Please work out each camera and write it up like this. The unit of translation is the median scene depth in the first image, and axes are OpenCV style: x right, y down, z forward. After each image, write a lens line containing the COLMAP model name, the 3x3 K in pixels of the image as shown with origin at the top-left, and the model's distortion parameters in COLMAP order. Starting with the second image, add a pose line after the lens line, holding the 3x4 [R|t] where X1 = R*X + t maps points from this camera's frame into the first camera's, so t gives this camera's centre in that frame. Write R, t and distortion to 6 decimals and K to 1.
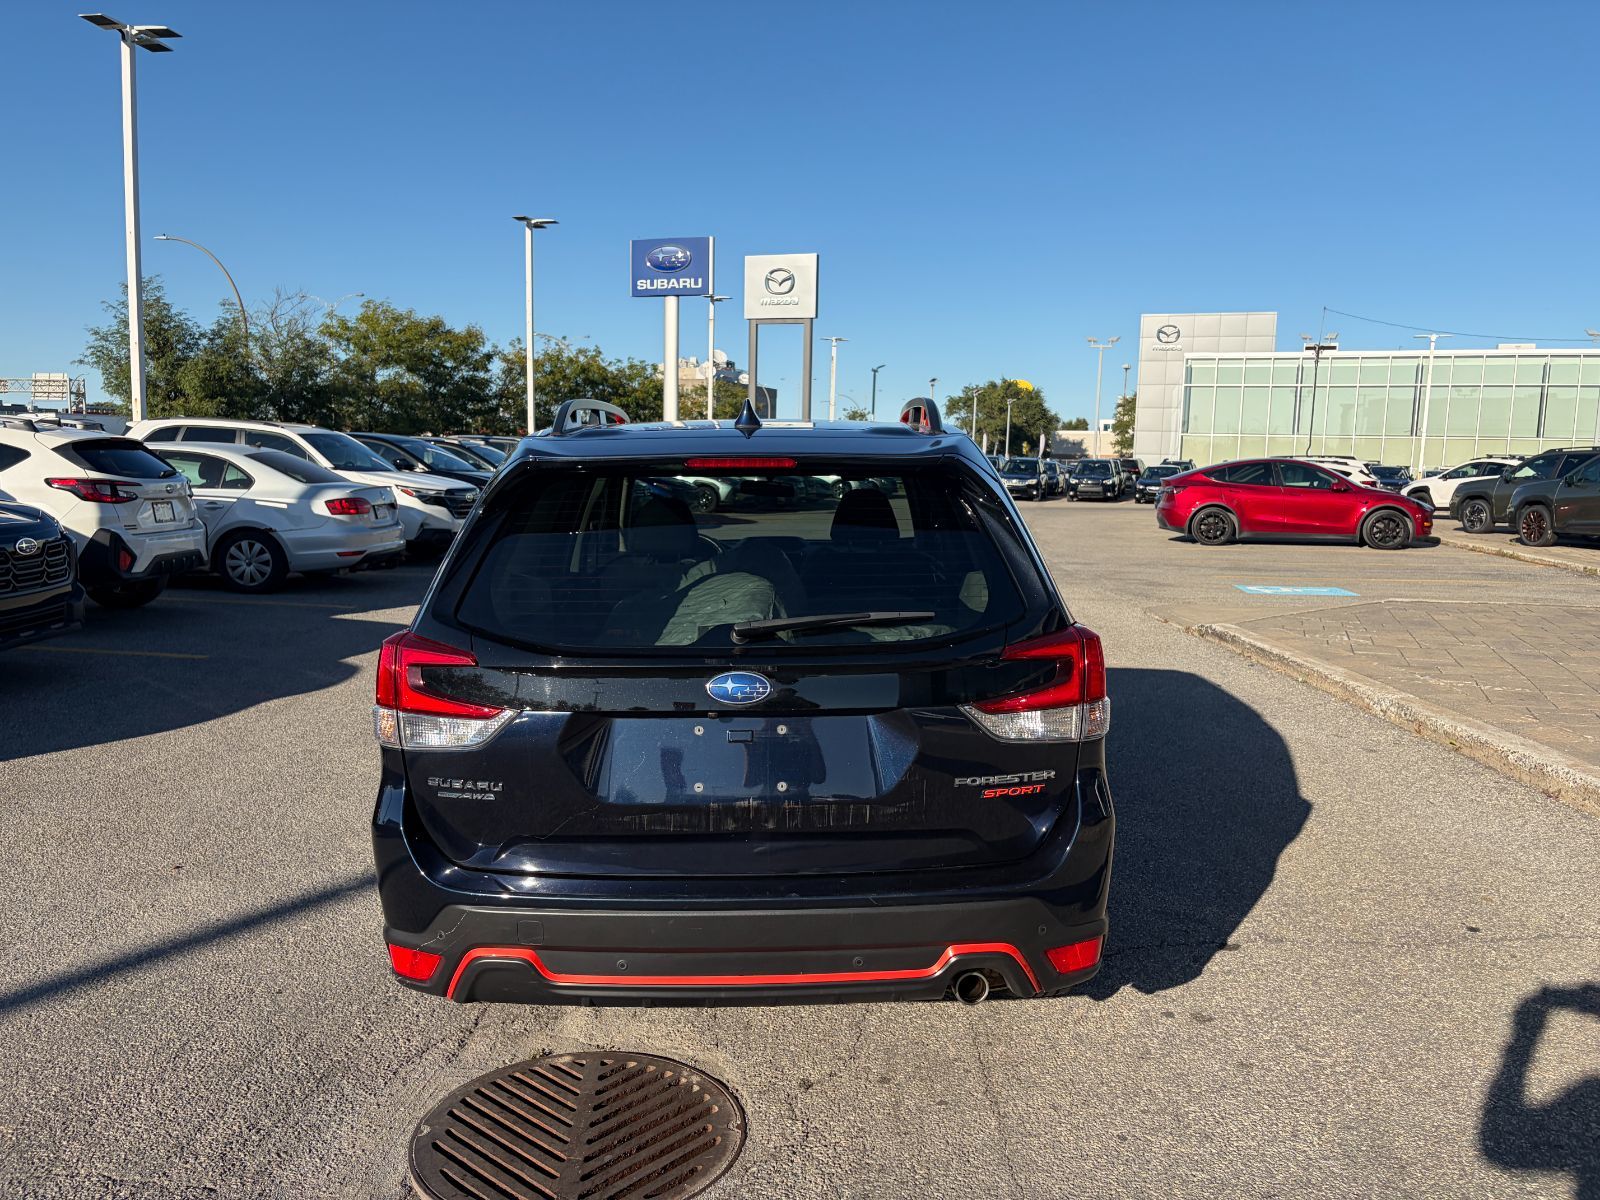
lens RADIAL K [[1226.1, 0, 812.7], [0, 1226.1, 598.3], [0, 0, 1]] dist [0.072617, -0.067034]
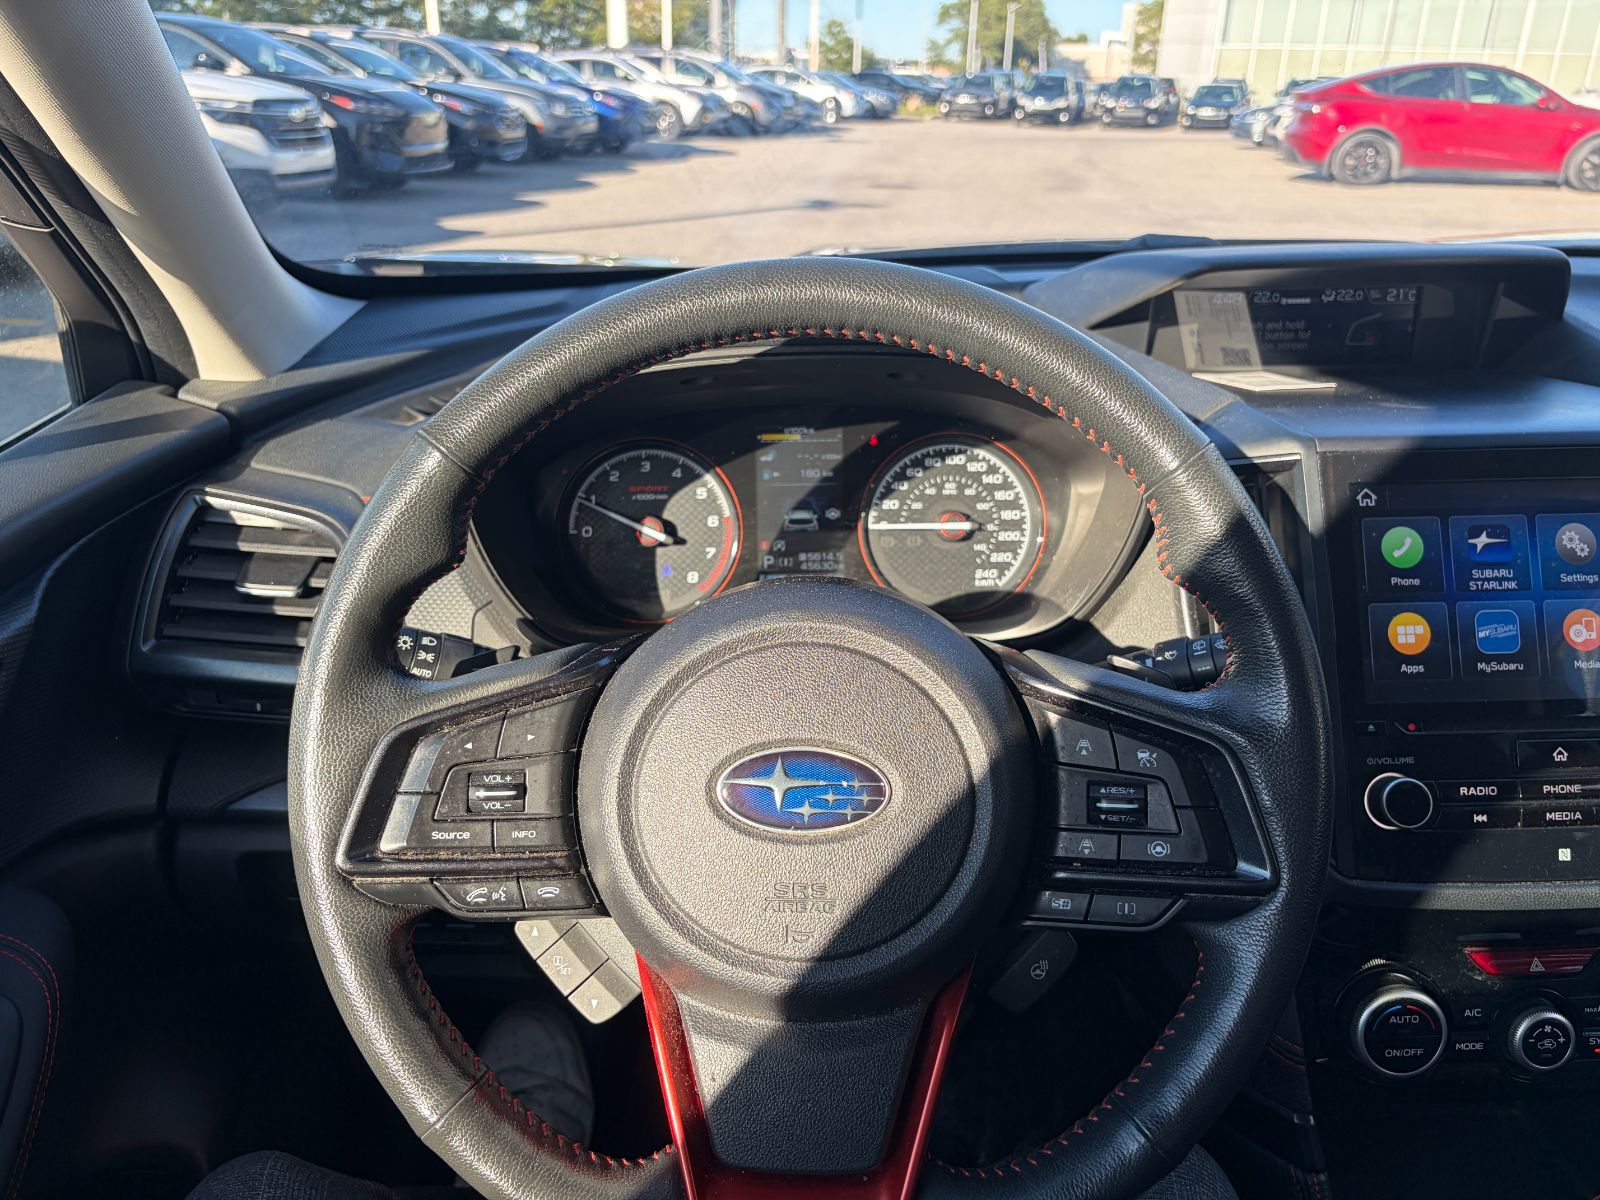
lens RADIAL K [[1225.2, 0, 805.2], [0, 1225.2, 590.5], [0, 0, 1]] dist [0.044920, -0.047060]
pose [[0.999798, -0.006751, 0.018942, -0.011597], [0.001300, 0.961697, 0.274110, -0.007181], [-0.020067, -0.274030, 0.961512, 0.110349]]
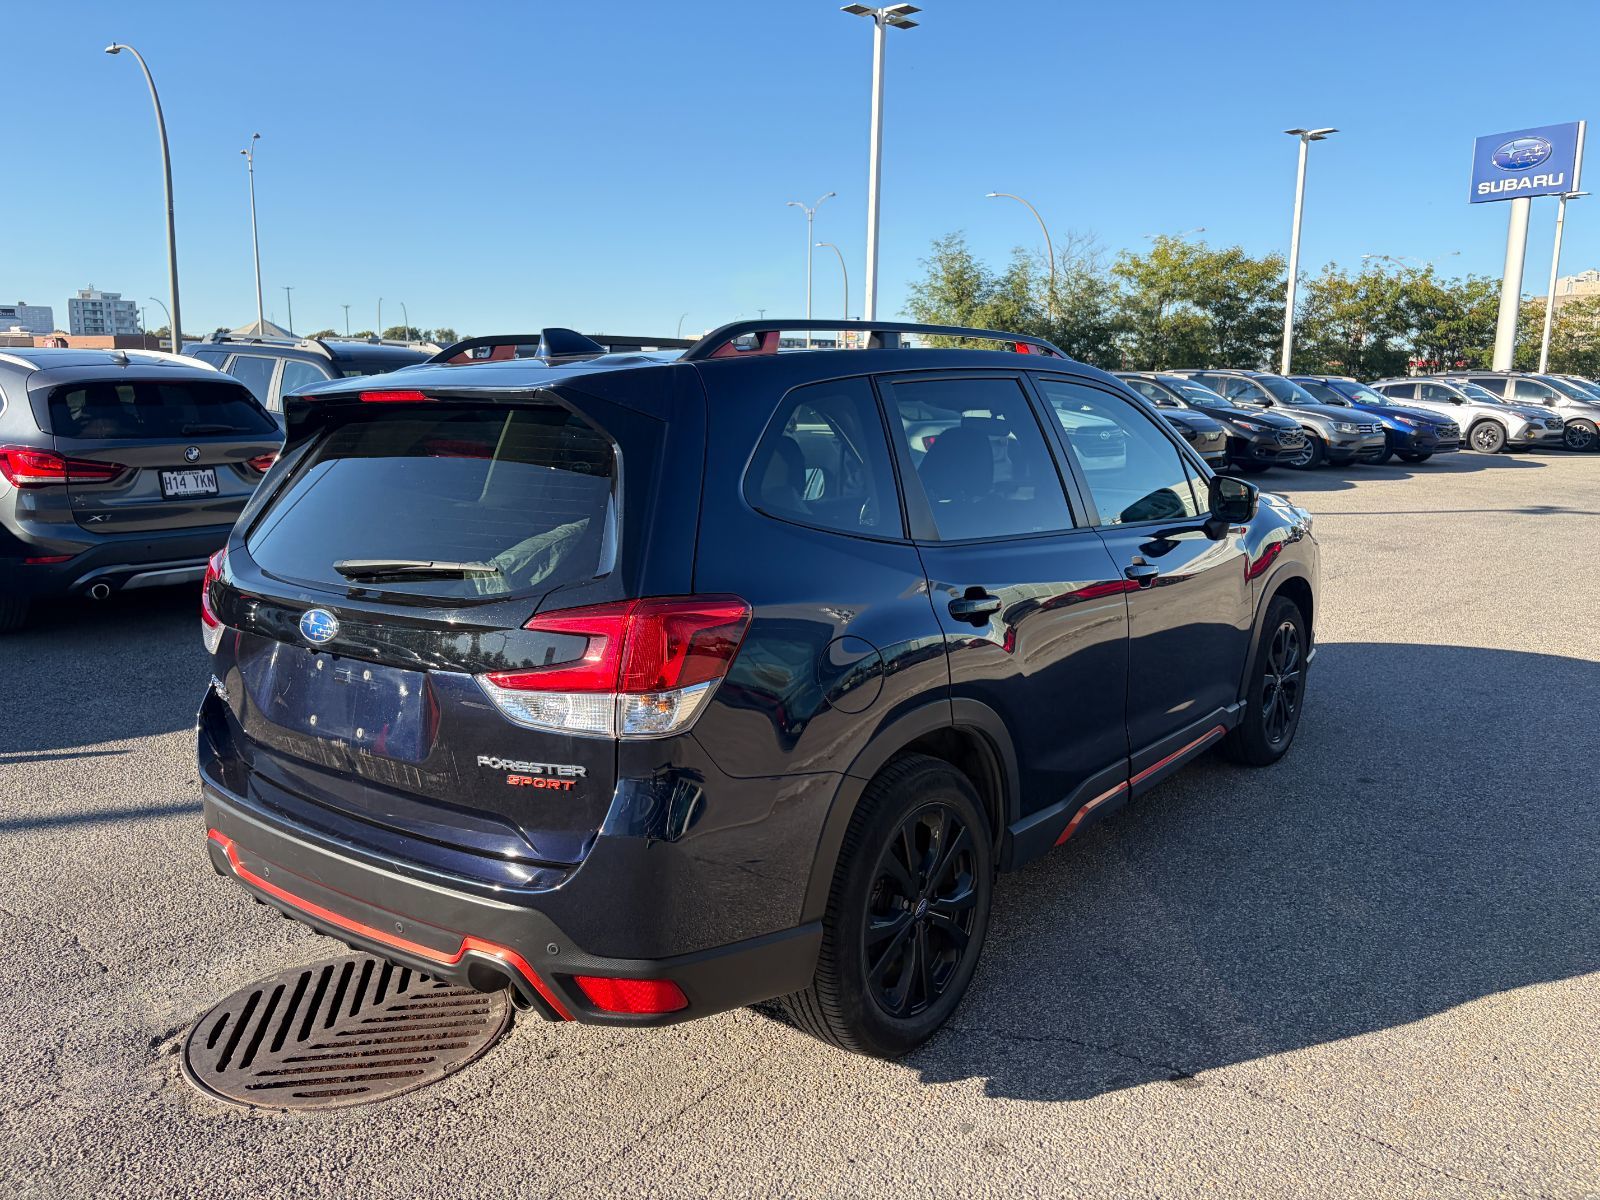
lens RADIAL K [[1225.2, 0, 805.2], [0, 1225.2, 590.5], [0, 0, 1]] dist [0.044920, -0.047060]
pose [[0.785951, 0.095203, -0.610915, 0.046807], [-0.067307, 0.995376, 0.068525, -0.002613], [0.614614, -0.012738, 0.788725, 0.025703]]
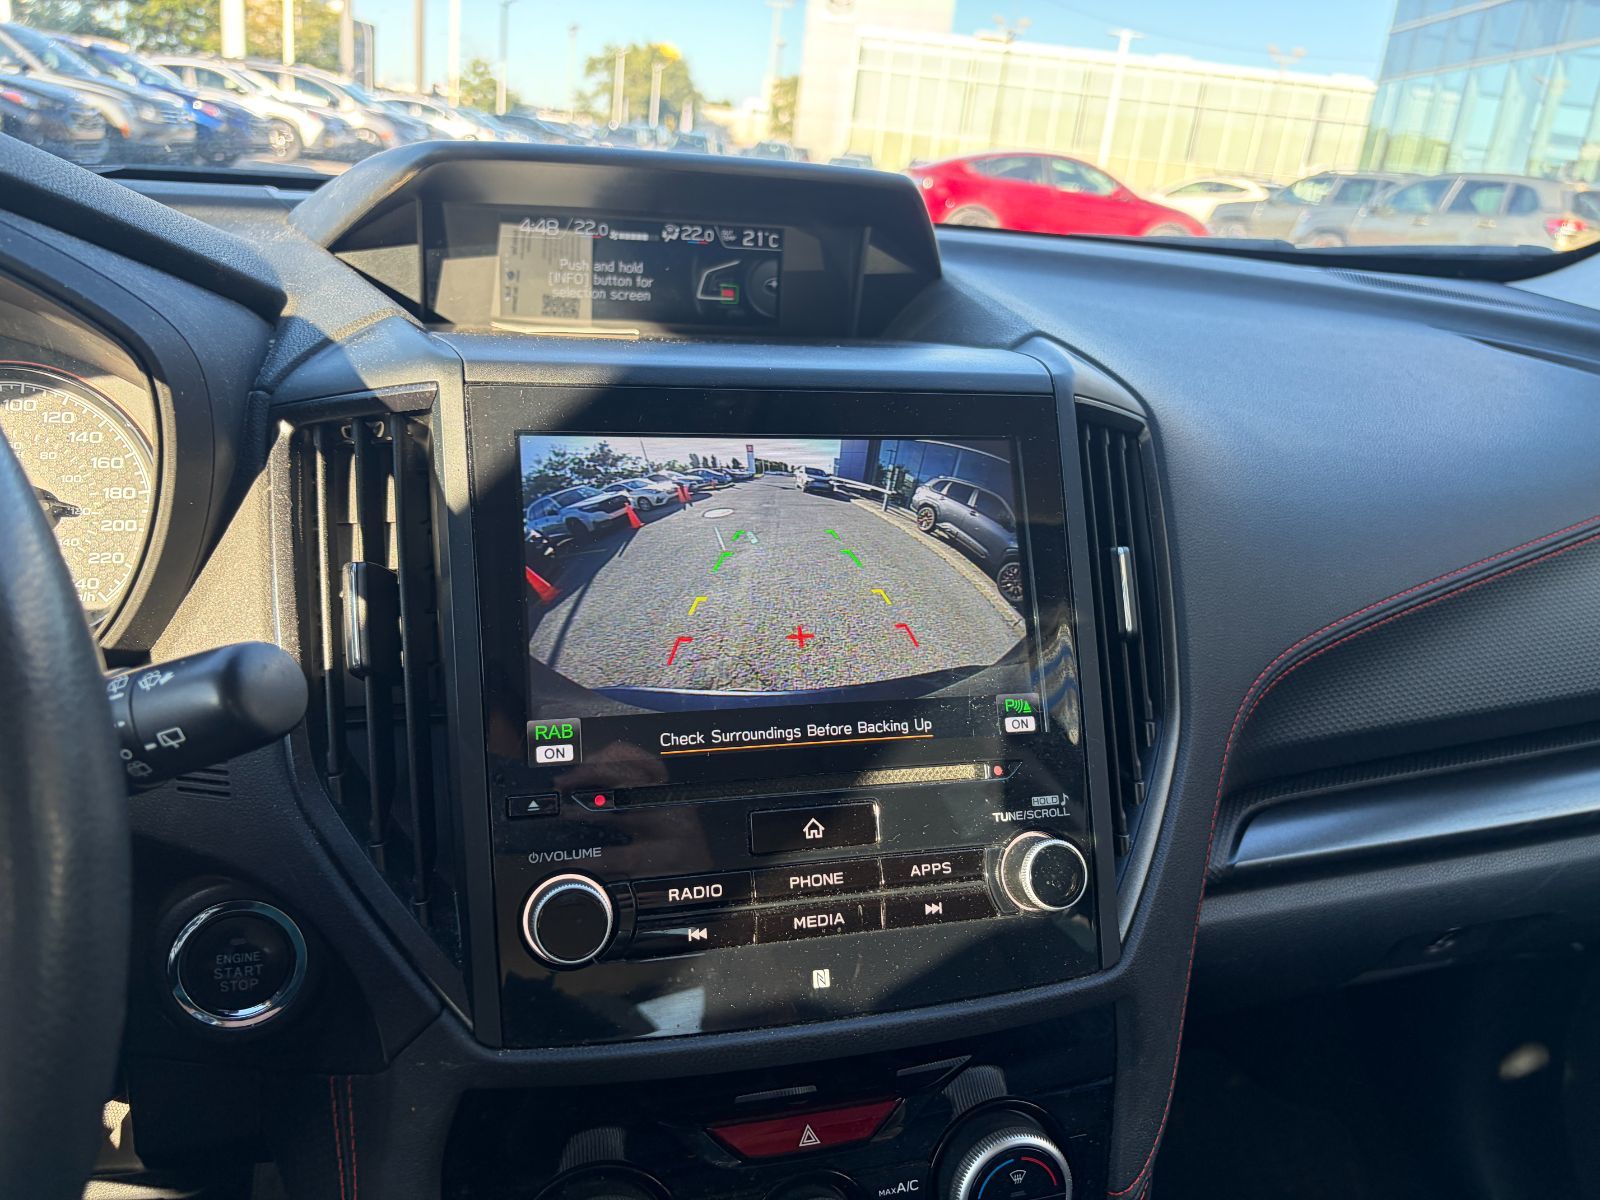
lens RADIAL K [[1217.2, 0, 787.8], [0, 1217.2, 591.5], [0, 0, 1]] dist [0.095814, -0.113846]
pose [[0.960306, -0.012118, 0.278684, -0.006572], [-0.054606, 0.971560, 0.230411, -0.005779], [-0.273551, -0.236483, 0.932334, 0.114080]]
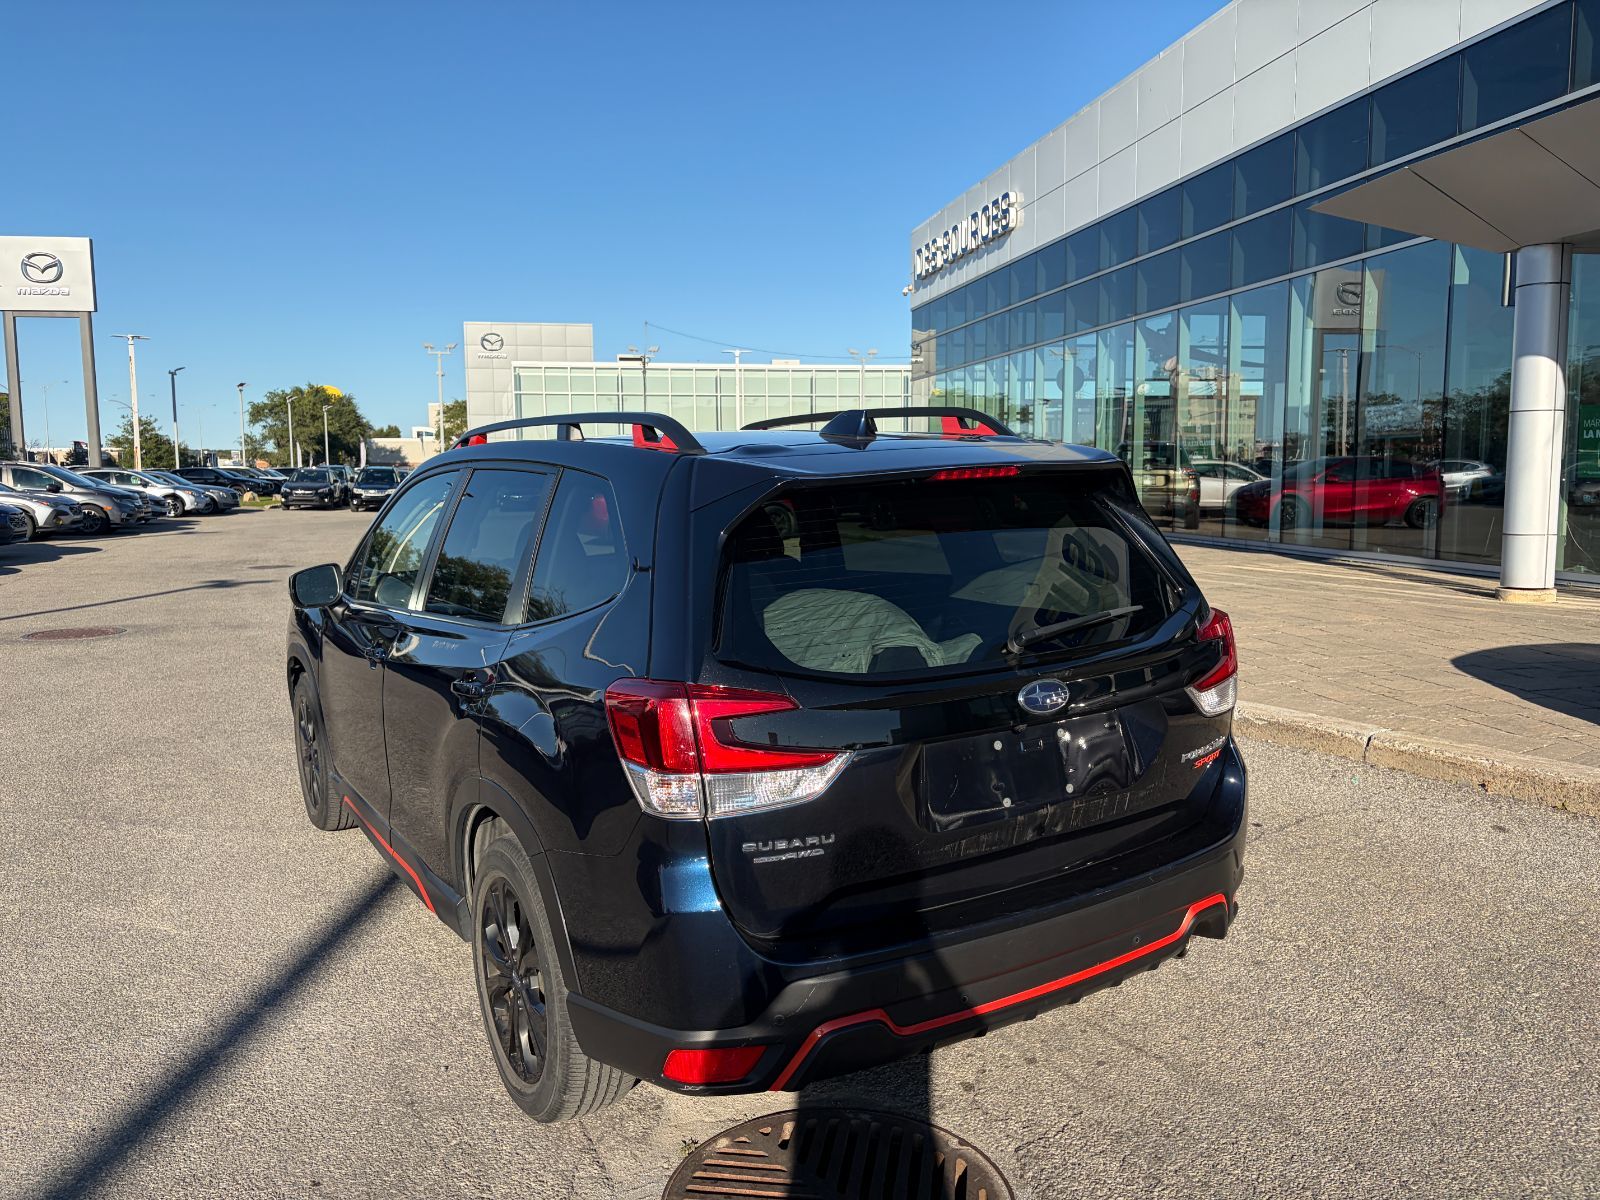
lens RADIAL K [[1225.2, 0, 805.2], [0, 1225.2, 590.5], [0, 0, 1]] dist [0.044920, -0.047060]
pose [[0.855939, -0.081876, 0.510553, -0.041662], [0.087517, 0.996078, 0.013015, -0.002456], [-0.509616, 0.033542, 0.859748, 0.013252]]
